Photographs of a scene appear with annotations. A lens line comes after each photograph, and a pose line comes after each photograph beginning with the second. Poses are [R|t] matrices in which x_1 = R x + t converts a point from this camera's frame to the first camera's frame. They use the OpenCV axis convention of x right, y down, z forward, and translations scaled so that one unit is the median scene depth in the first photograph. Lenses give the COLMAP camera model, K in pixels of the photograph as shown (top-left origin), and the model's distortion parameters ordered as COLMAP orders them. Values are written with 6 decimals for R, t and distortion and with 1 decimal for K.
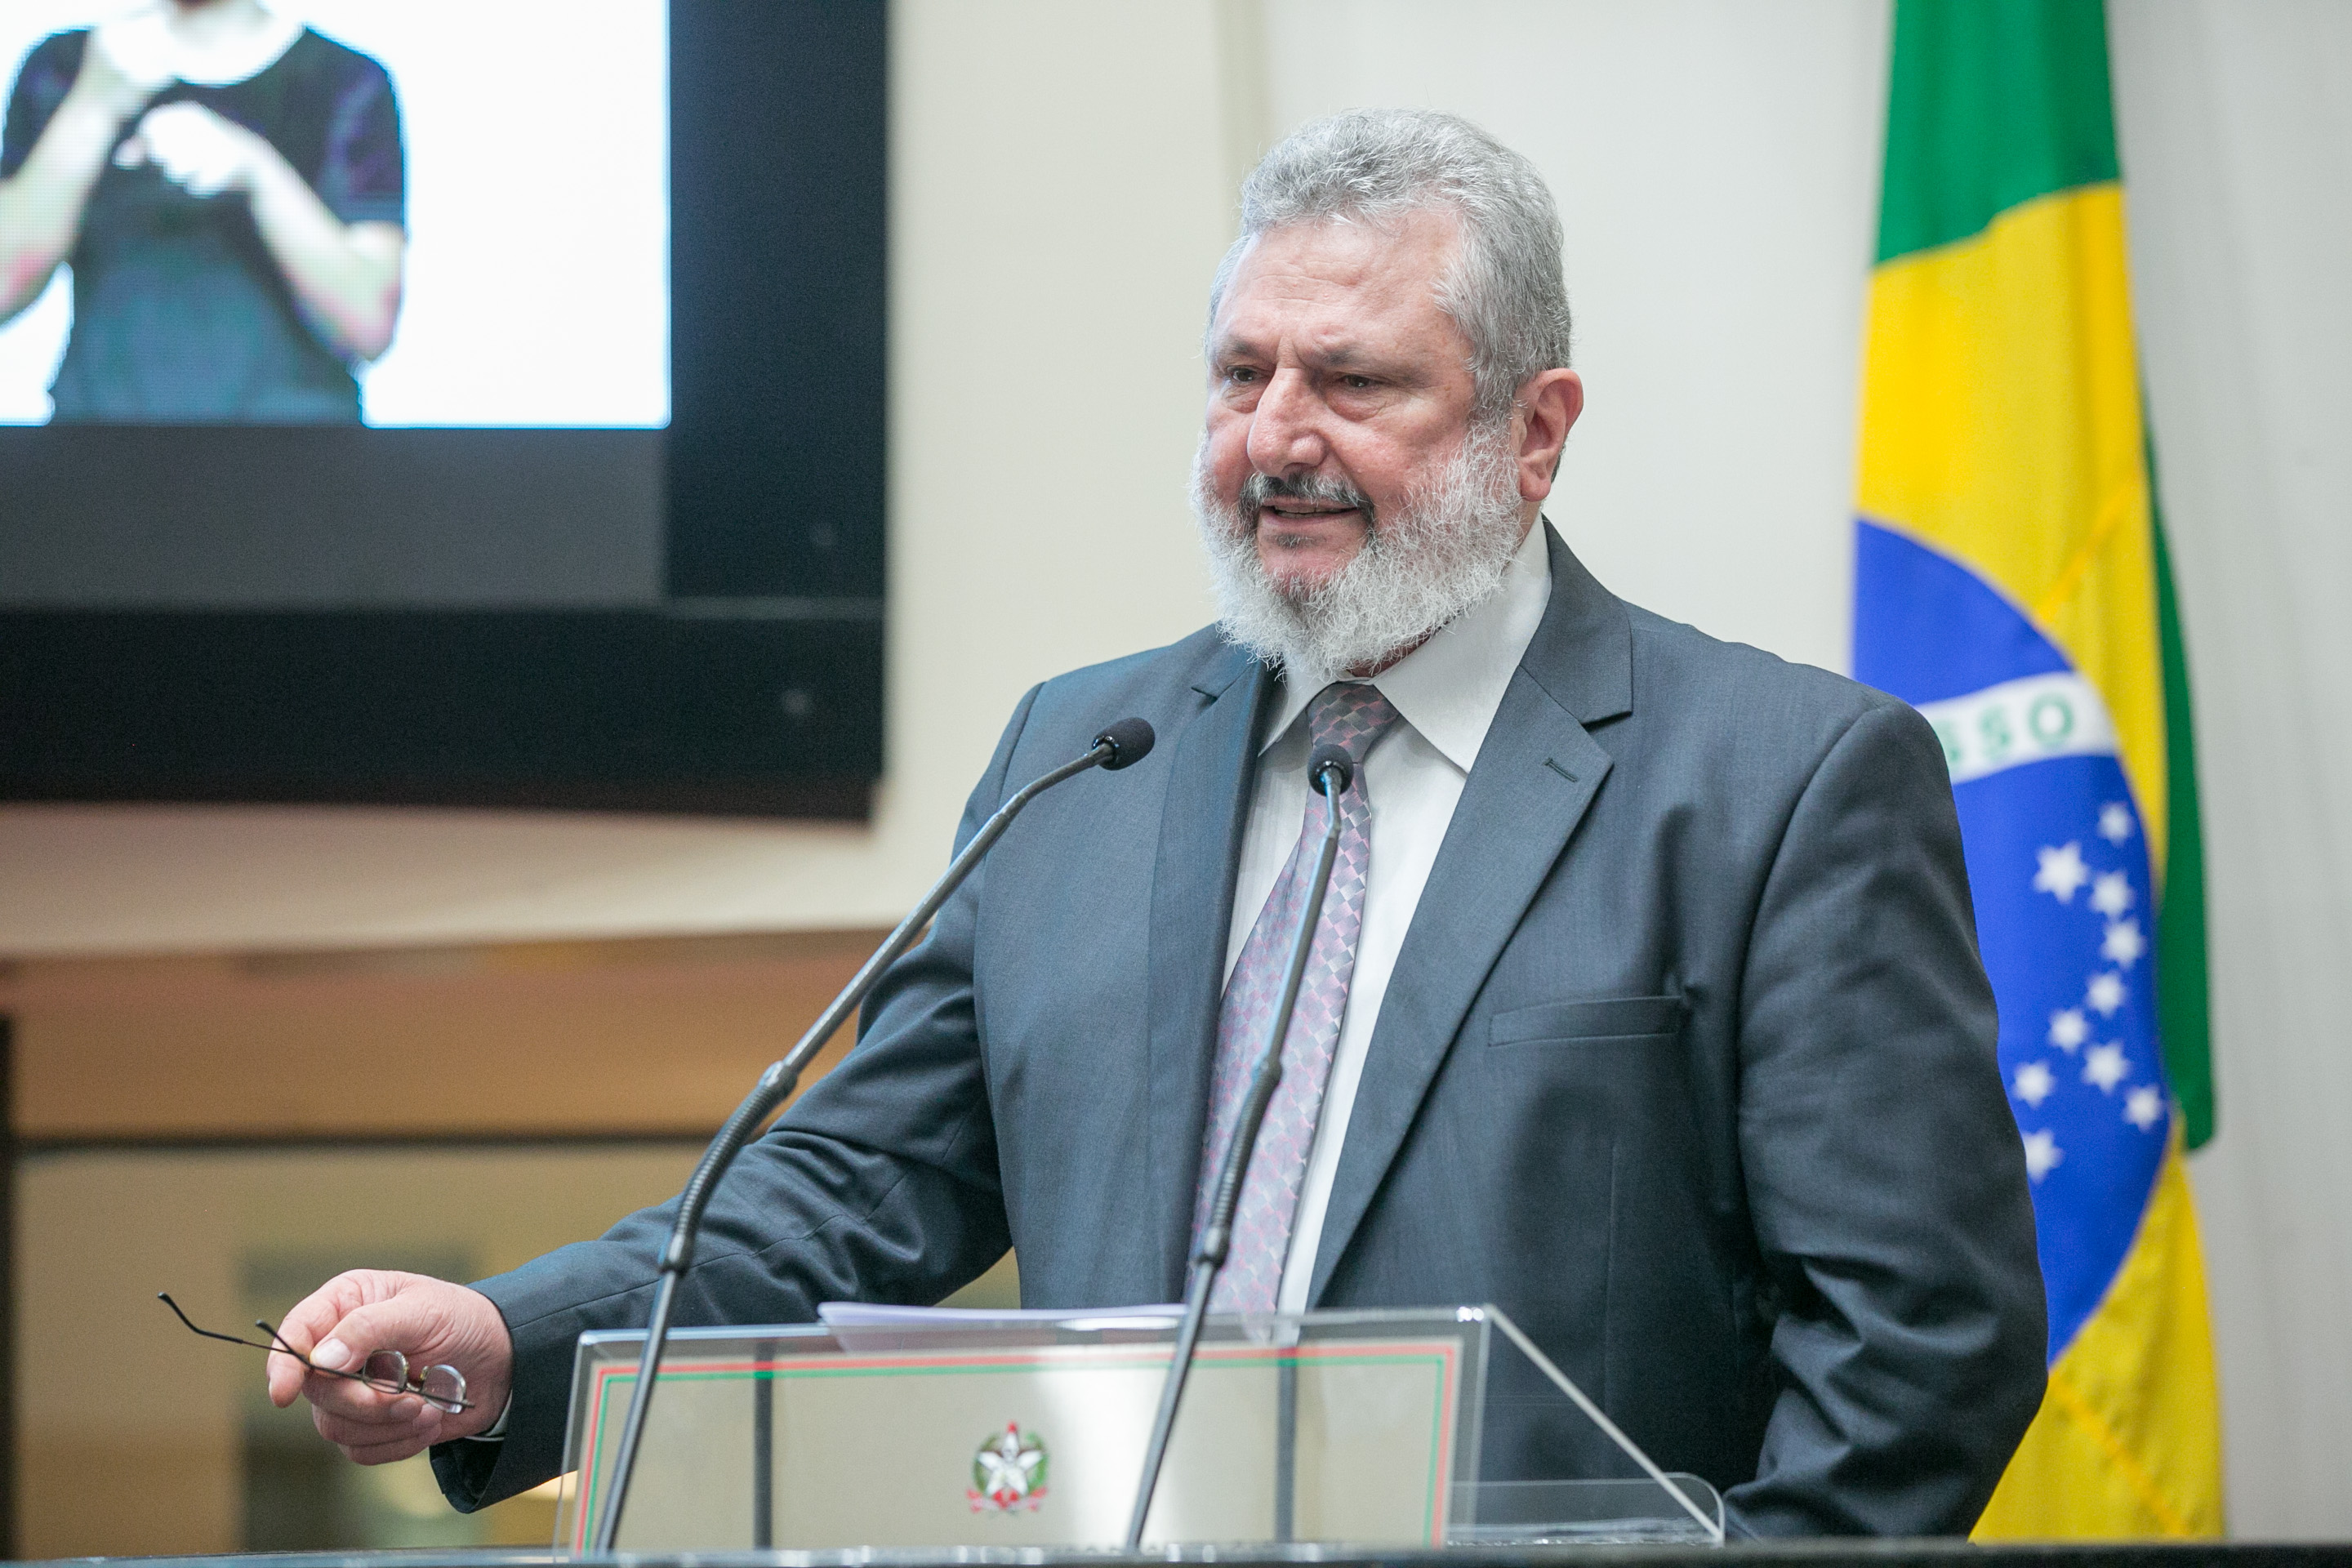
lens RADIAL K [[9627.1, 0, 1182.0], [0, 9627.1, 772.1], [0, 0, 1]] dist [0.603076, 0.000000]
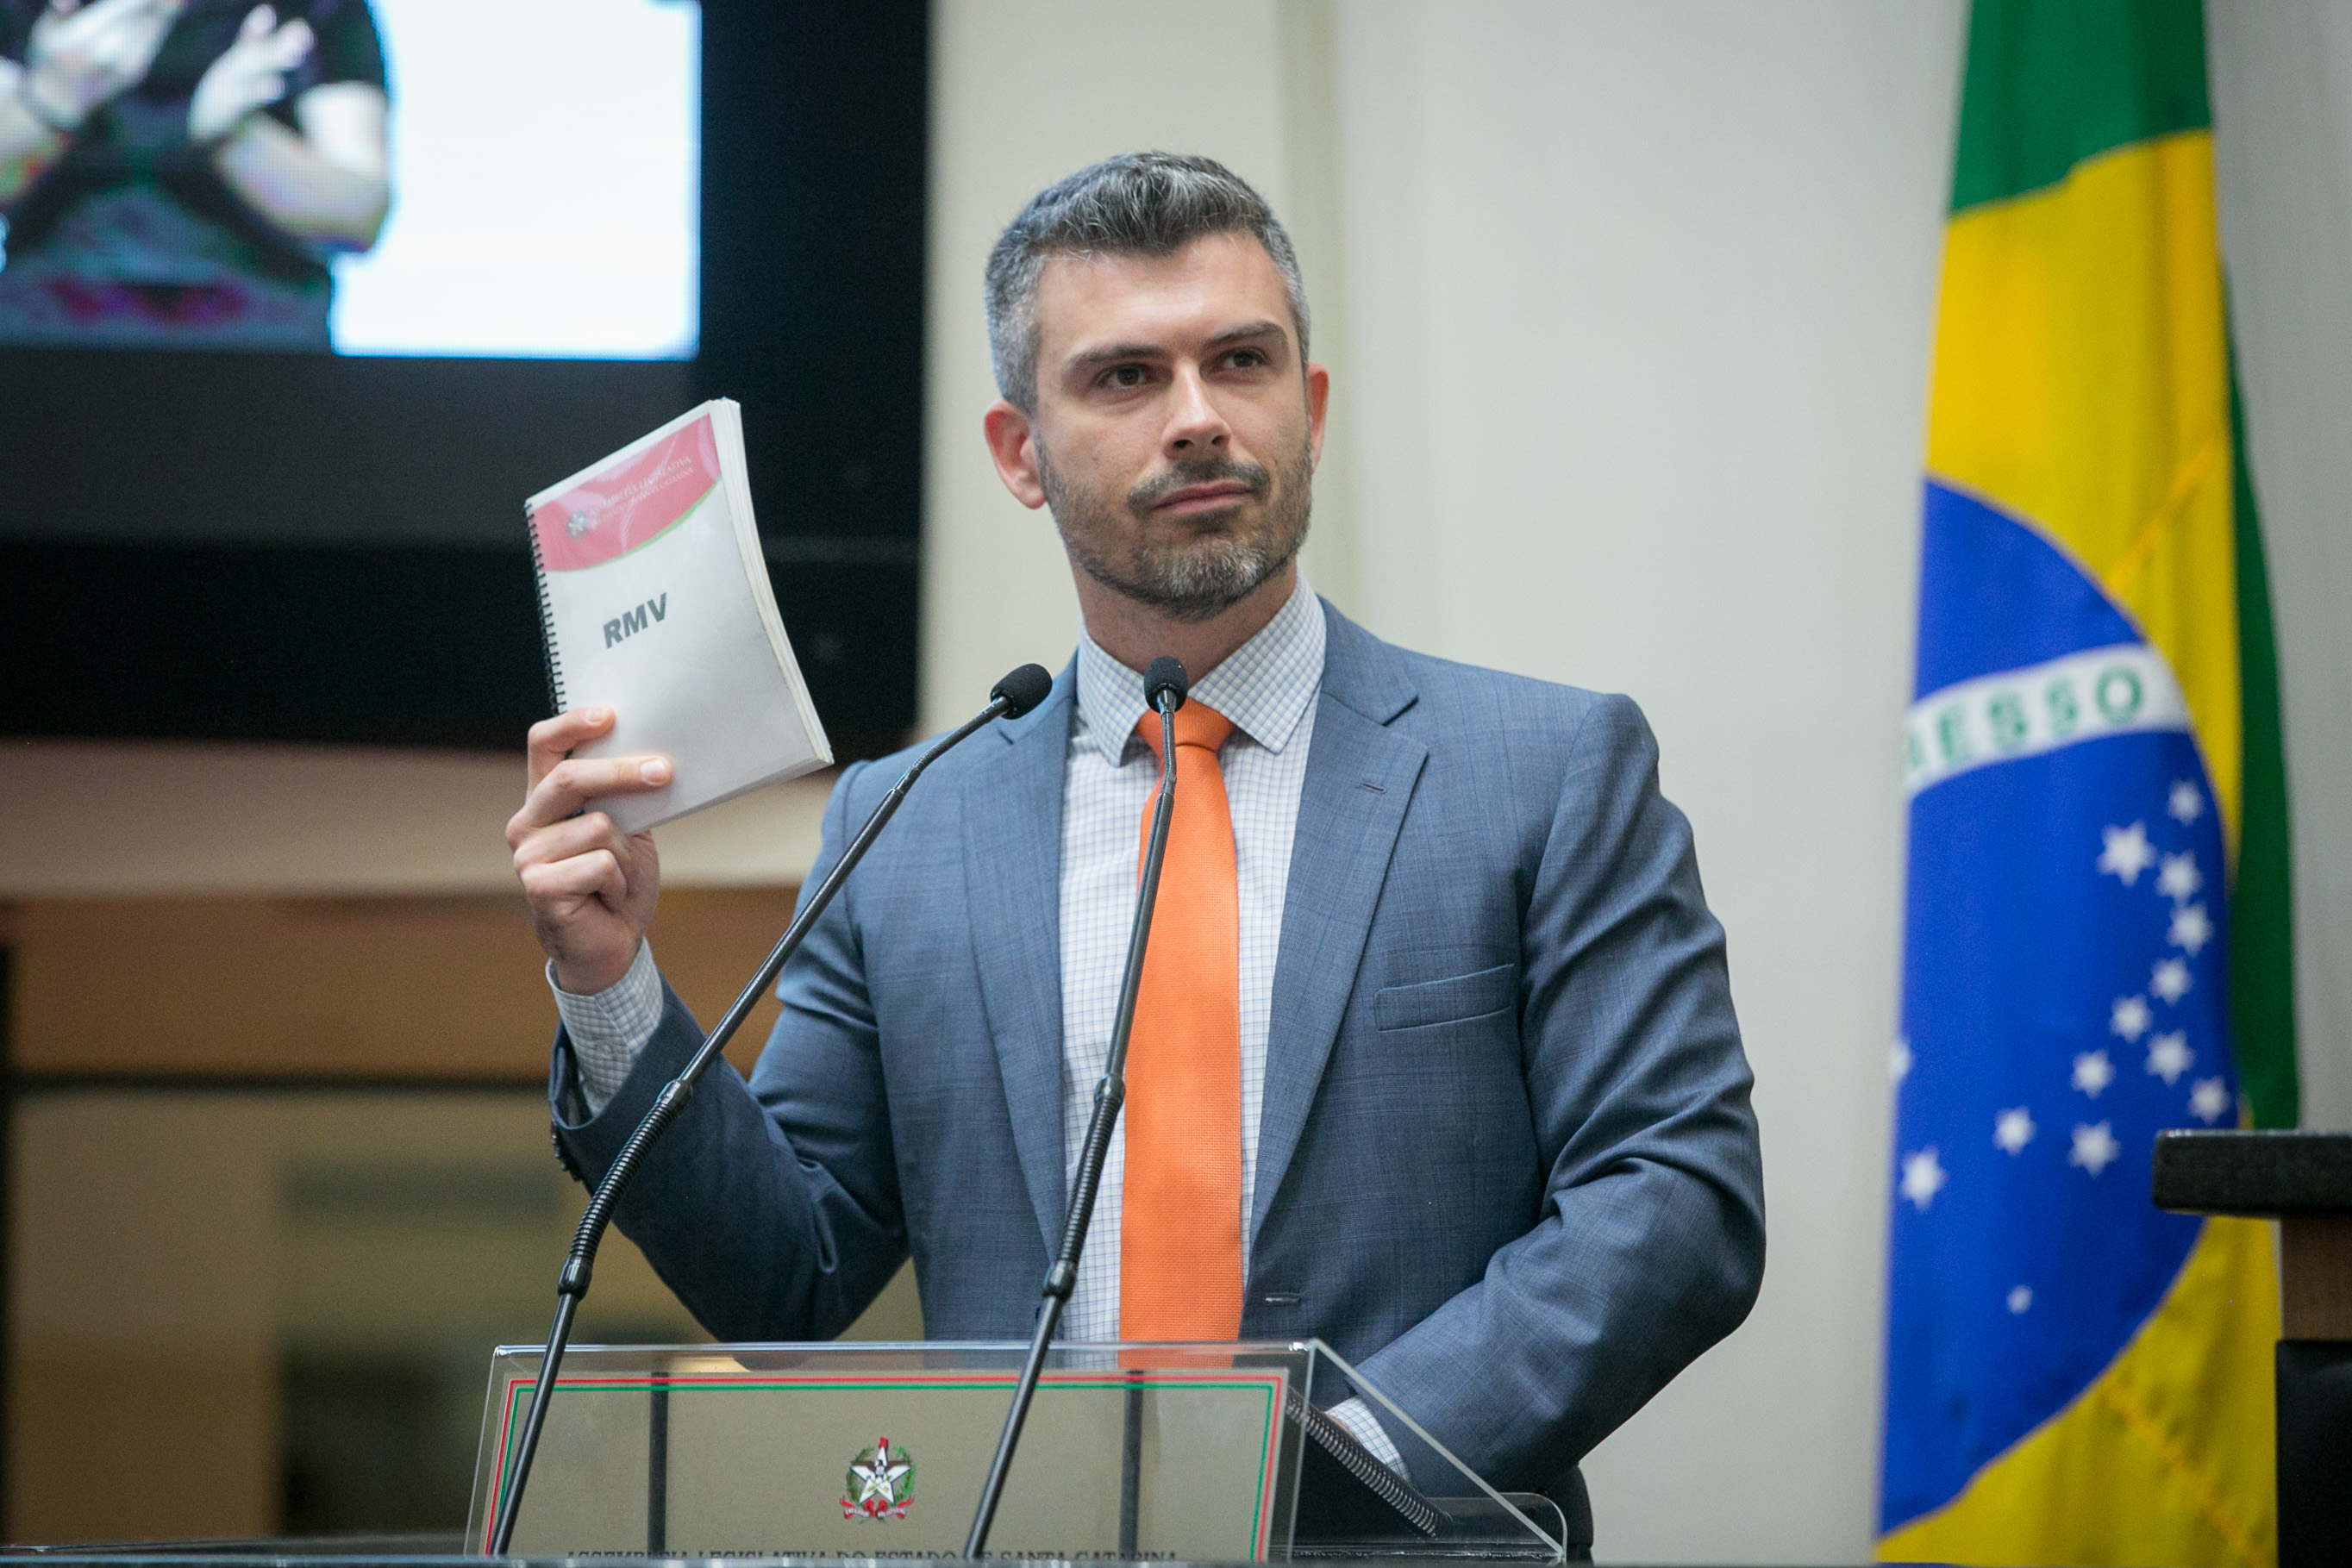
lens RADIAL K [[12324.0, 0, 1182.9], [0, 12324.0, 665.4], [0, 0, 1]] dist [1.052692, 0.000000]
pose [[0.999408, 0.014112, -0.031368, 0.035683], [-0.013724, 0.999827, 0.012549, -0.022430], [0.031540, -0.012111, 0.999429, -0.231998]]
